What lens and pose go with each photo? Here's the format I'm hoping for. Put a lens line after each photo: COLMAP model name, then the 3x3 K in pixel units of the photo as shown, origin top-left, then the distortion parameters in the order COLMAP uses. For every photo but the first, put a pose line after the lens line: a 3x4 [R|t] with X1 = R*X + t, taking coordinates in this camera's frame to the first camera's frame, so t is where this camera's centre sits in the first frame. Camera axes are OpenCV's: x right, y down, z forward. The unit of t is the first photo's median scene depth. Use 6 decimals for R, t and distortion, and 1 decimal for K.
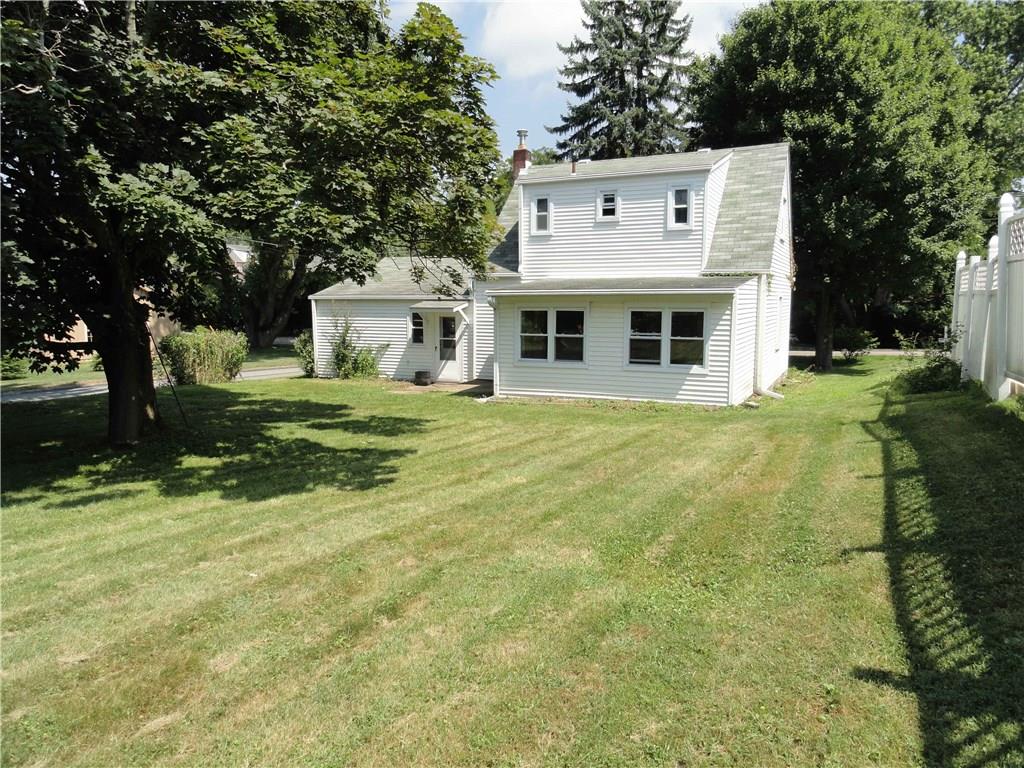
lens RADIAL K [[715.0, 0, 512.0], [0, 715.0, 384.0], [0, 0, 1]] dist [-0.003472, -0.004253]
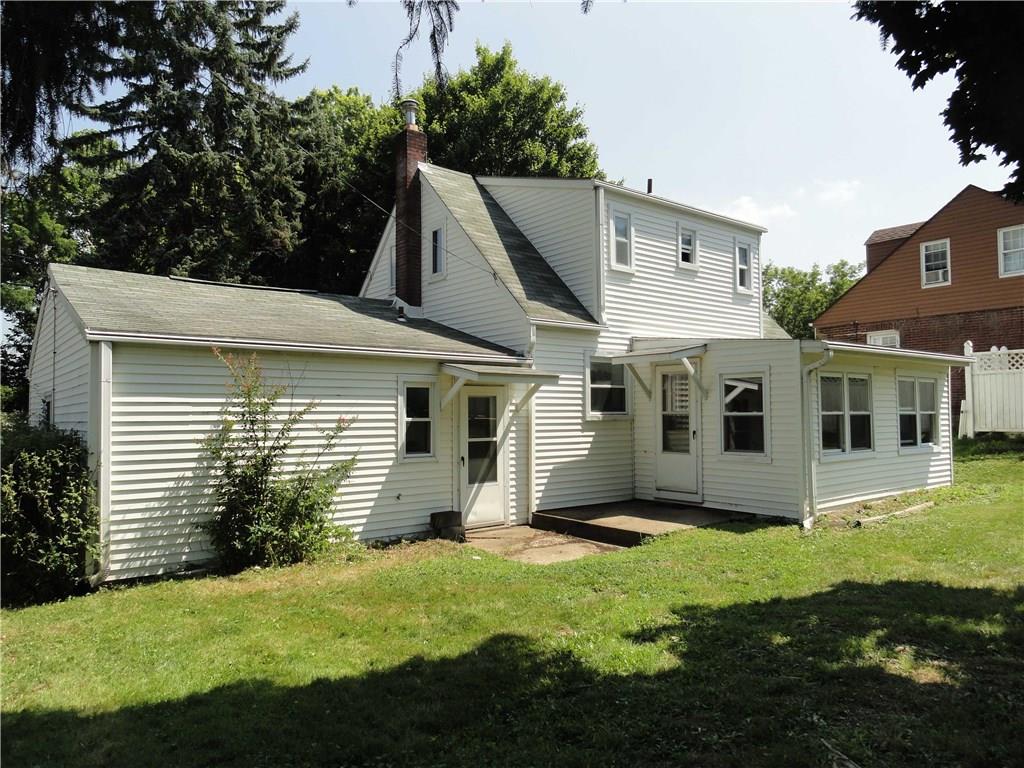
lens RADIAL K [[715.0, 0, 512.0], [0, 715.0, 384.0], [0, 0, 1]] dist [-0.003472, -0.004253]
pose [[0.436298, 0.041207, 0.898858, -0.566548], [0.115318, 0.988152, -0.101275, -0.051222], [-0.892382, 0.147841, 0.426377, 0.802089]]
